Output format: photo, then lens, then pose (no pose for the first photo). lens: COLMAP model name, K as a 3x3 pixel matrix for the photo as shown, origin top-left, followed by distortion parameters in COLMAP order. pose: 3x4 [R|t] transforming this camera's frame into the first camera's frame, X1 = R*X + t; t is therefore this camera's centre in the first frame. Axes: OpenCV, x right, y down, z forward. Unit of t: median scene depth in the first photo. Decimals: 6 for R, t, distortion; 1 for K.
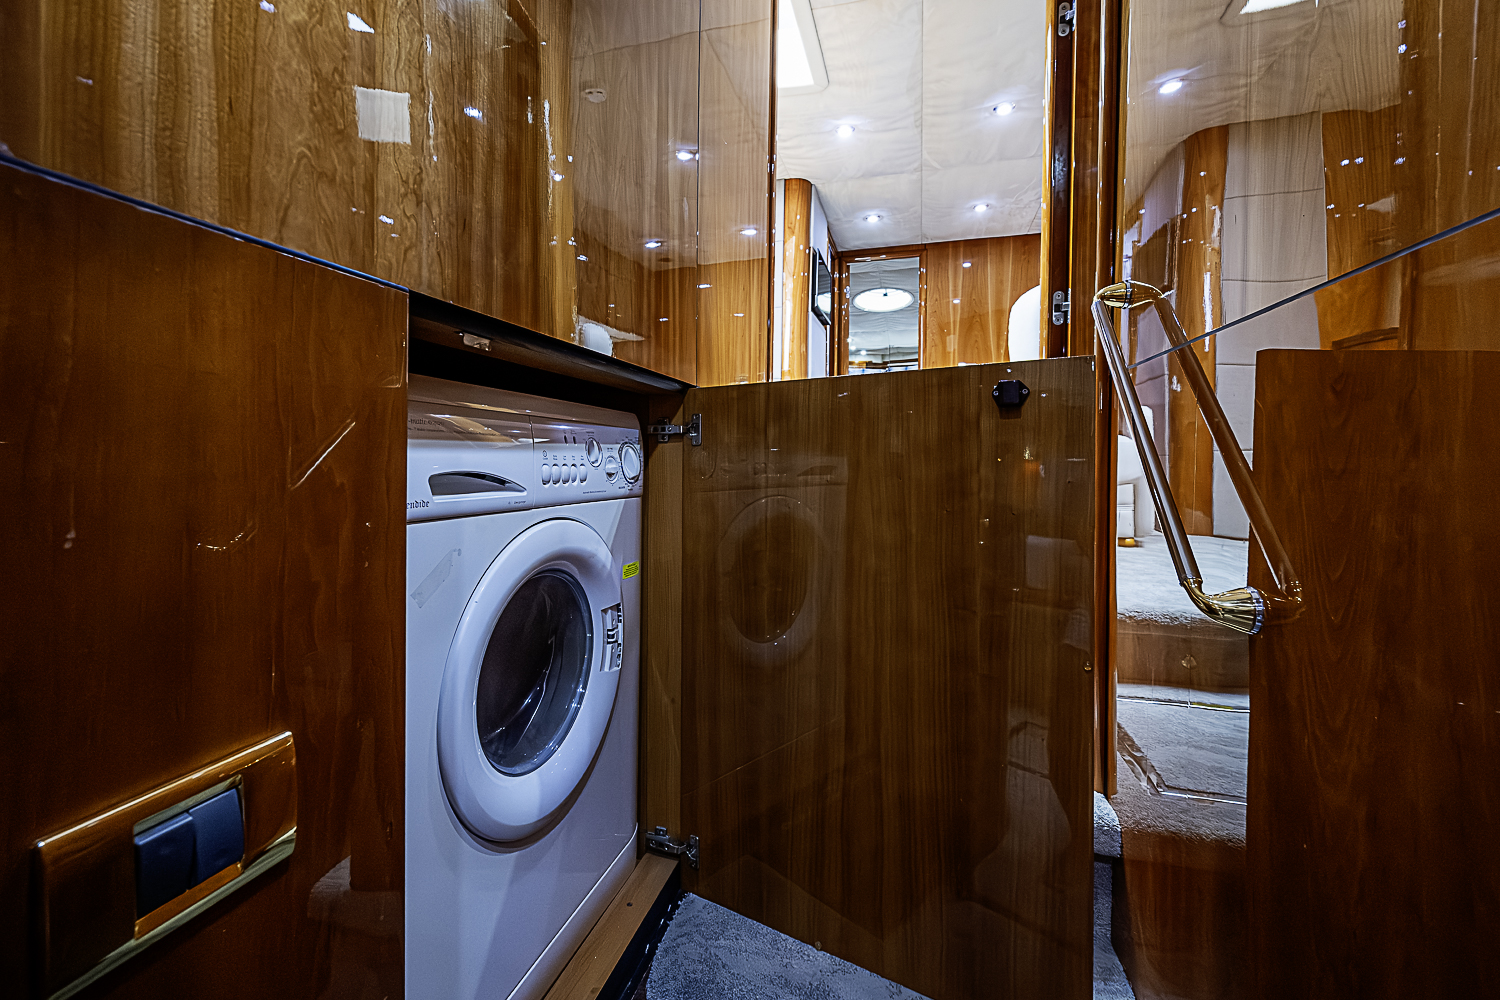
lens RADIAL K [[594.0, 0, 752.0], [0, 594.0, 484.9], [0, 0, 1]] dist [-0.001356, -0.000424]
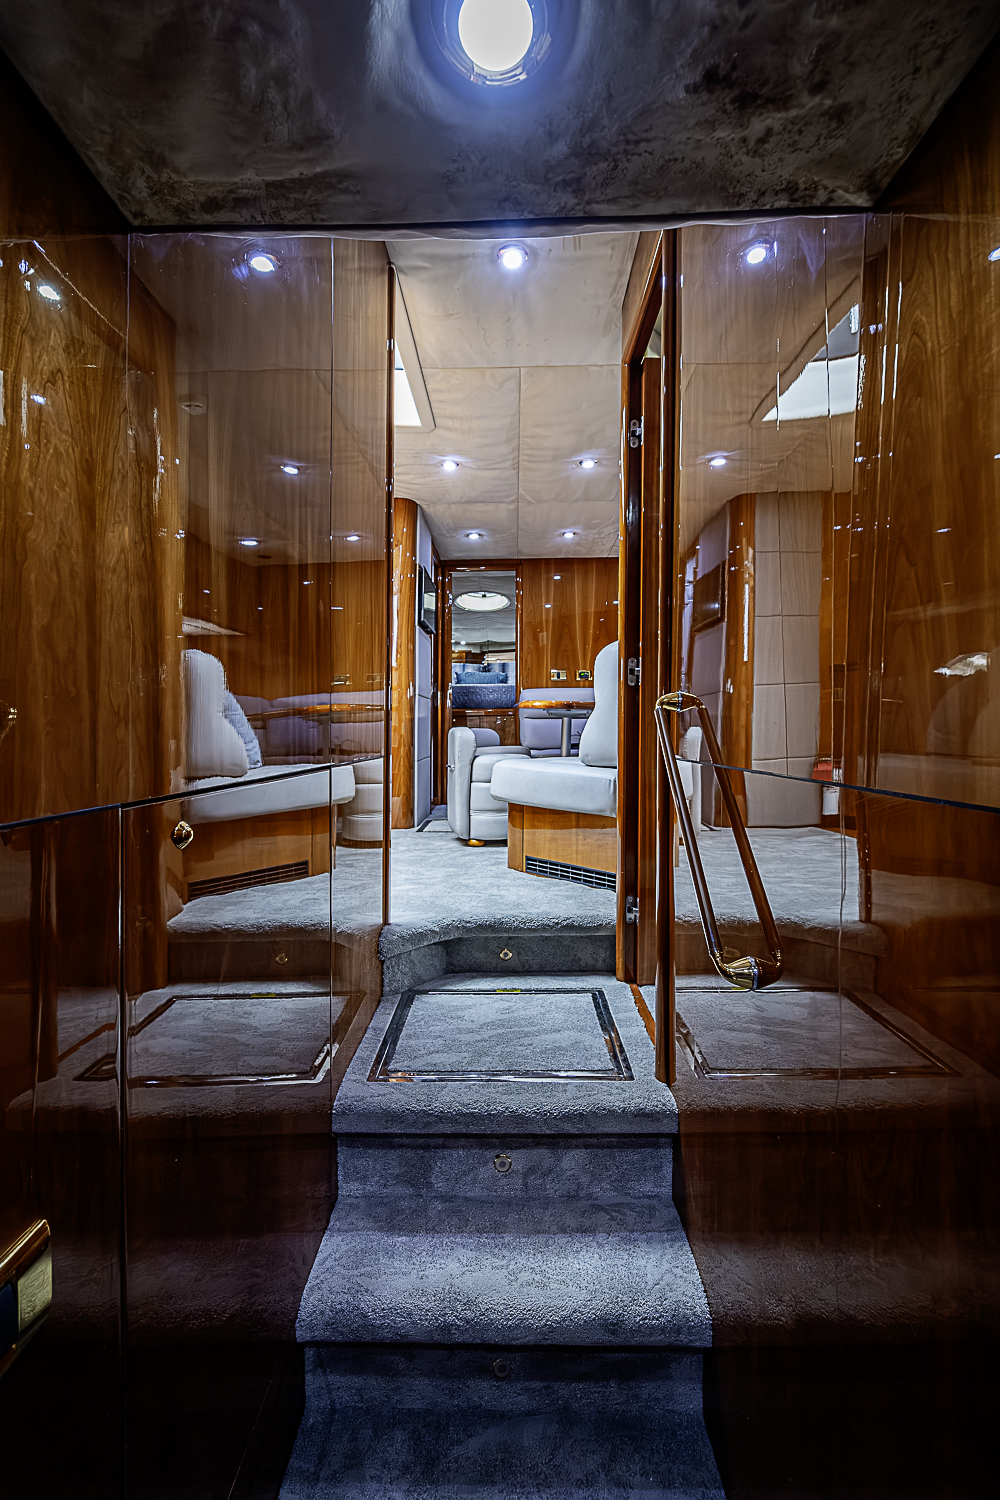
lens RADIAL K [[594.0, 0, 493.9], [0, 594.0, 751.0], [0, 0, 1]] dist [-0.001356, -0.000424]
pose [[0.970739, -0.010462, 0.239911, -0.026732], [0.008829, 0.999930, 0.007884, -0.082278], [-0.239976, -0.005535, 0.970763, -0.059493]]
